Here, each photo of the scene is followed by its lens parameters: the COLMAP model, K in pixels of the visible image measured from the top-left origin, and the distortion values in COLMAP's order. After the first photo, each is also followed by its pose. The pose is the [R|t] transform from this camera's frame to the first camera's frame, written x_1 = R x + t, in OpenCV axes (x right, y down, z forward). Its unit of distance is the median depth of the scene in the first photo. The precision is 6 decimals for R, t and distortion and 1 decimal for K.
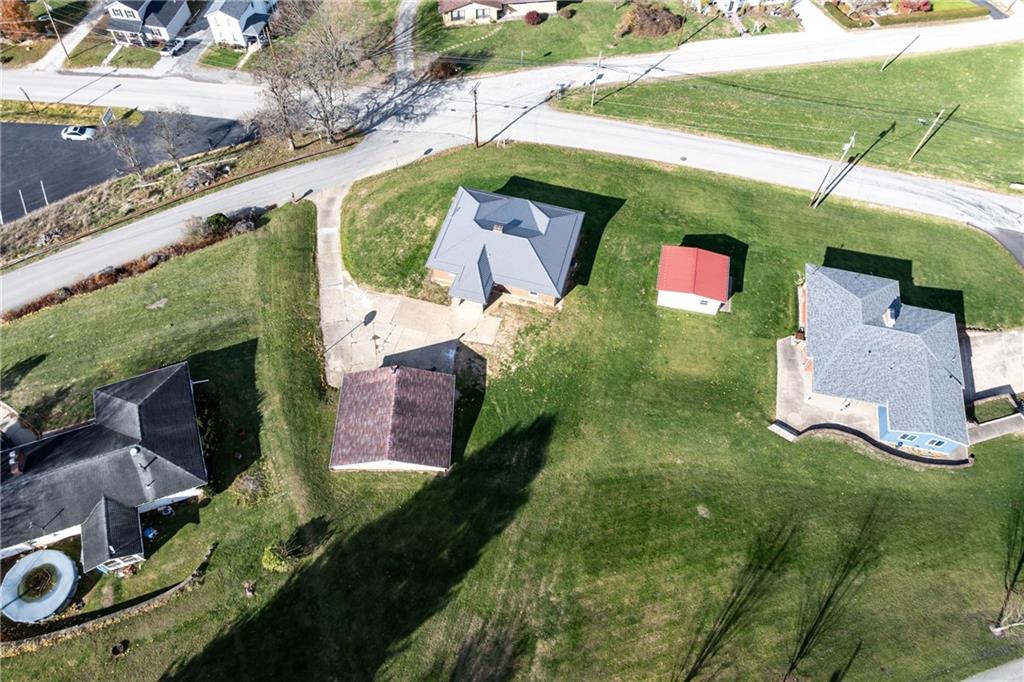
lens RADIAL K [[718.7, 0, 512.0], [0, 718.7, 341.0], [0, 0, 1]] dist [-0.039875, 0.002809]
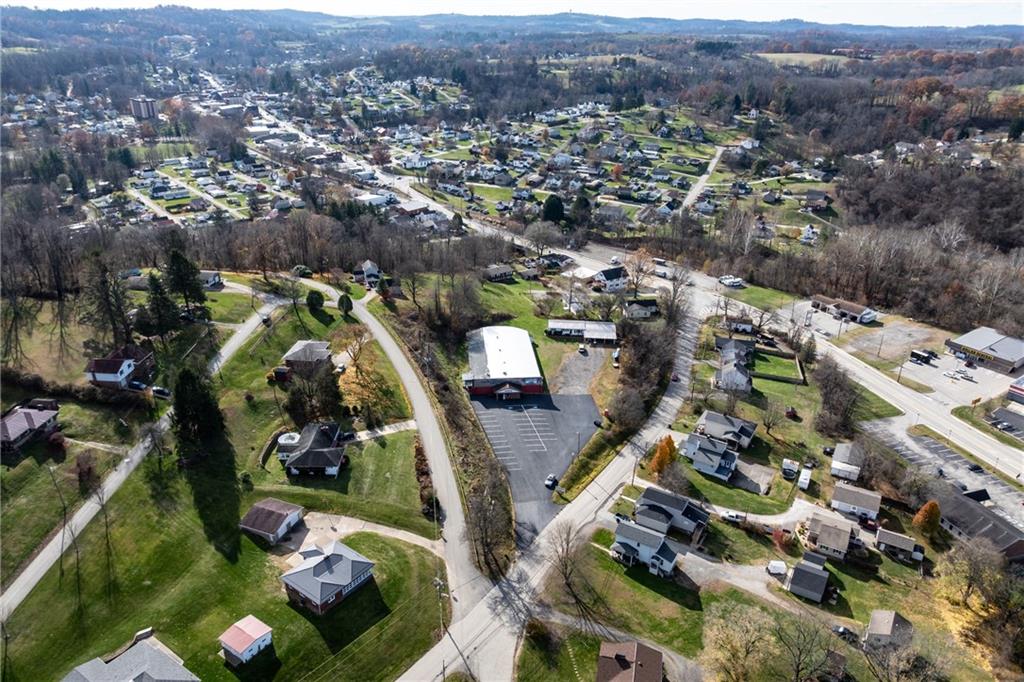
lens RADIAL K [[732.4, 0, 512.0], [0, 732.4, 341.0], [0, 0, 1]] dist [-0.036012, 0.001216]
pose [[-0.360026, 0.360180, -0.860611, 1.301919], [-0.797257, 0.360304, 0.484316, -1.745228], [0.484523, 0.860495, 0.157437, 0.449750]]
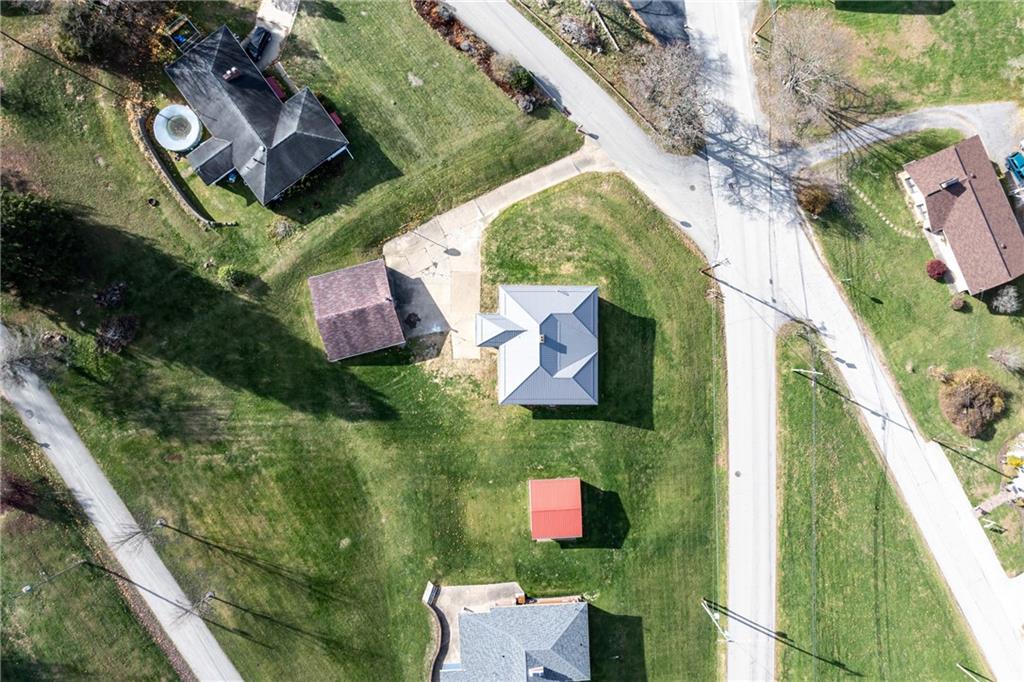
lens RADIAL K [[732.4, 0, 512.0], [0, 732.4, 341.0], [0, 0, 1]] dist [-0.036012, 0.001216]
pose [[0.261106, 0.965153, -0.017442, -0.007742], [-0.818694, 0.230984, 0.525724, -0.749134], [0.511433, -0.122990, 0.850476, -0.016137]]
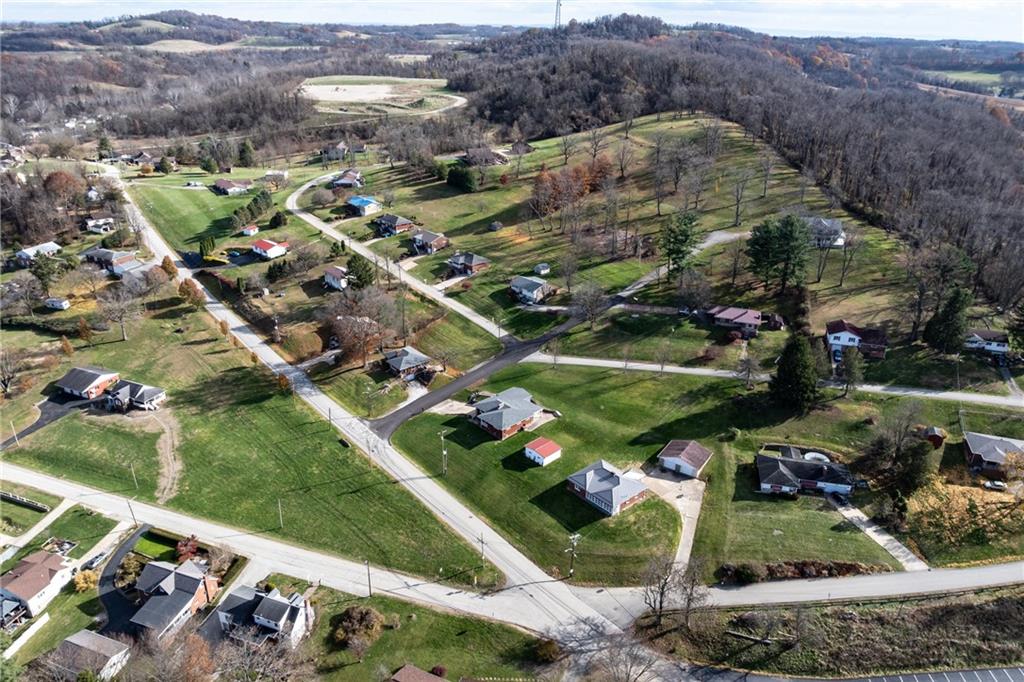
lens RADIAL K [[718.7, 0, 512.0], [0, 718.7, 341.0], [0, 0, 1]] dist [-0.039875, 0.002809]
pose [[-0.830975, -0.252772, 0.495567, -0.752713], [0.450974, 0.215512, 0.866128, -2.303926], [-0.325734, 0.943218, -0.065092, 0.887629]]
